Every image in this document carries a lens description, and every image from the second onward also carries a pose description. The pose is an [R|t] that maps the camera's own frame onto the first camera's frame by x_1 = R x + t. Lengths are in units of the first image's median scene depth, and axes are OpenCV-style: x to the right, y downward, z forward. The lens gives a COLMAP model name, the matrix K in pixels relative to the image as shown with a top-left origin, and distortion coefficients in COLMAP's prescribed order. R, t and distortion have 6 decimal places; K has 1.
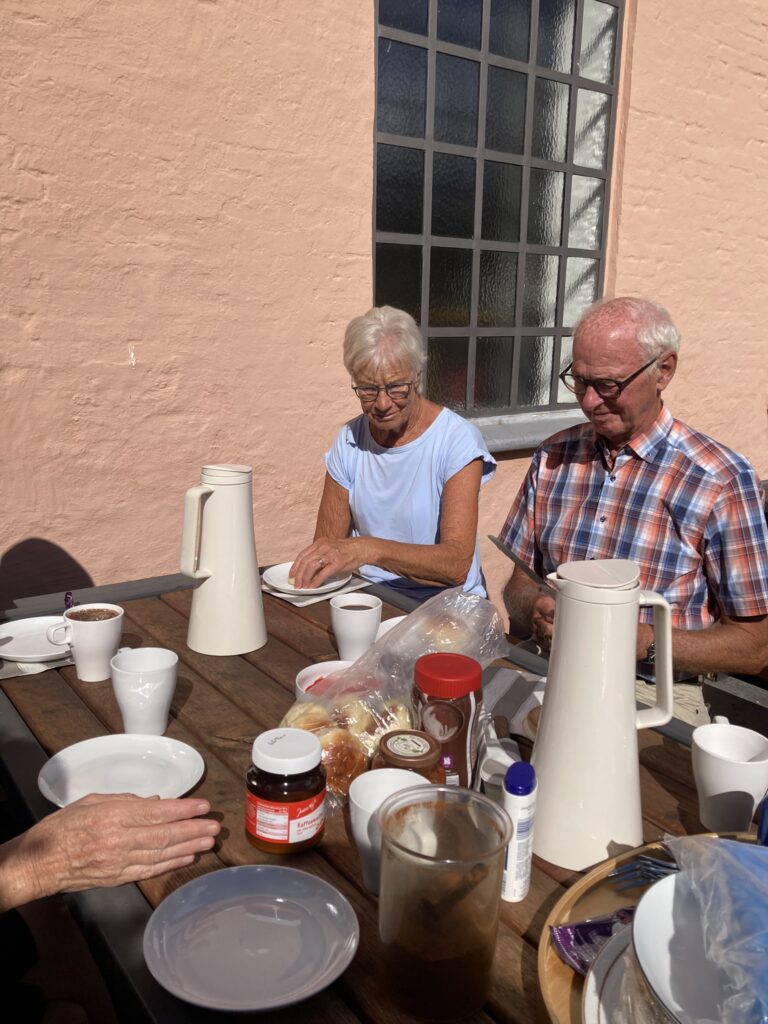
lens RADIAL K [[829.5, 0, 387.2], [0, 829.5, 504.7], [0, 0, 1]] dist [0.015866, -0.009197]
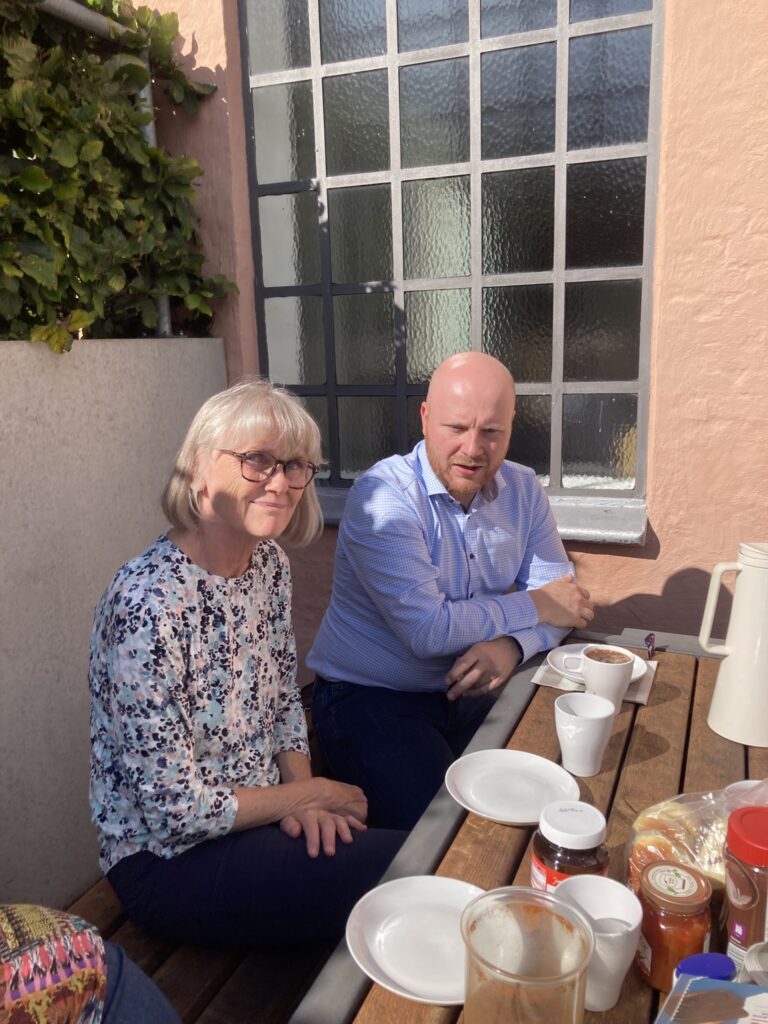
lens RADIAL K [[829.5, 0, 392.5], [0, 829.5, 513.6], [0, 0, 1]] dist [0.015866, -0.009197]
pose [[0.513695, 0.151058, -0.844570, 0.248041], [-0.163892, 0.983529, 0.076227, -0.056084], [0.842174, 0.099261, 0.529991, 0.087981]]
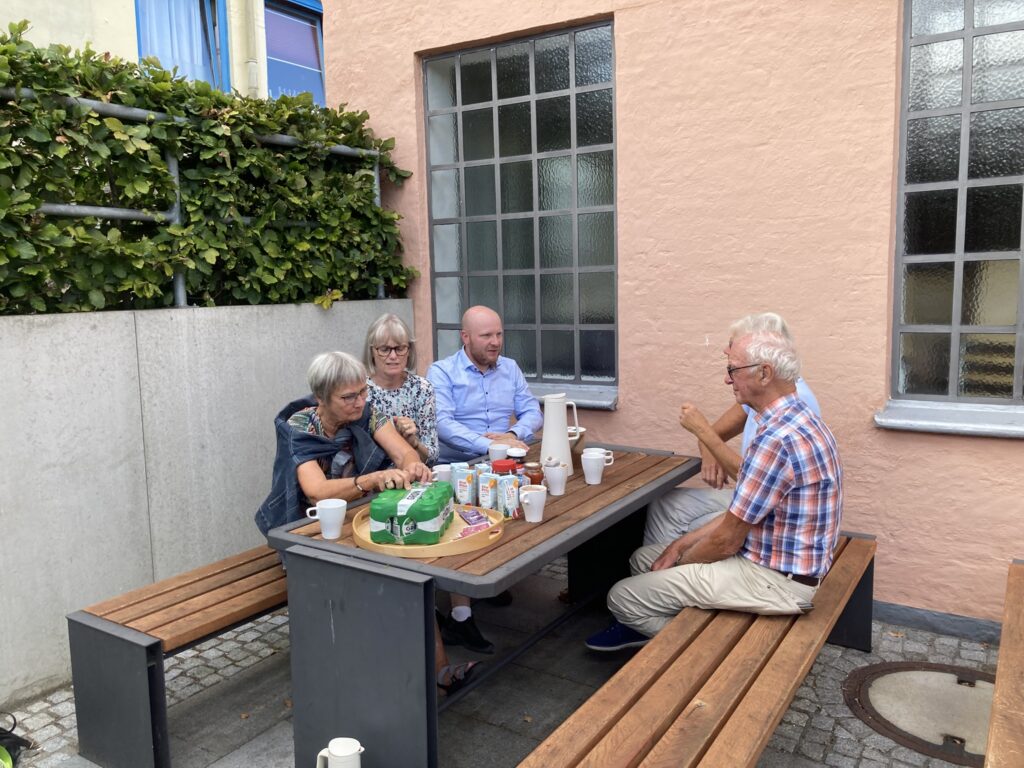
lens RADIAL K [[829.5, 0, 509.5], [0, 829.5, 386.1], [0, 0, 1]] dist [0.015866, -0.009197]
pose [[0.354863, 0.087776, -0.930789, 1.305588], [-0.186298, 0.982256, 0.021603, -0.040872], [0.916169, 0.165738, 0.364919, -0.048894]]
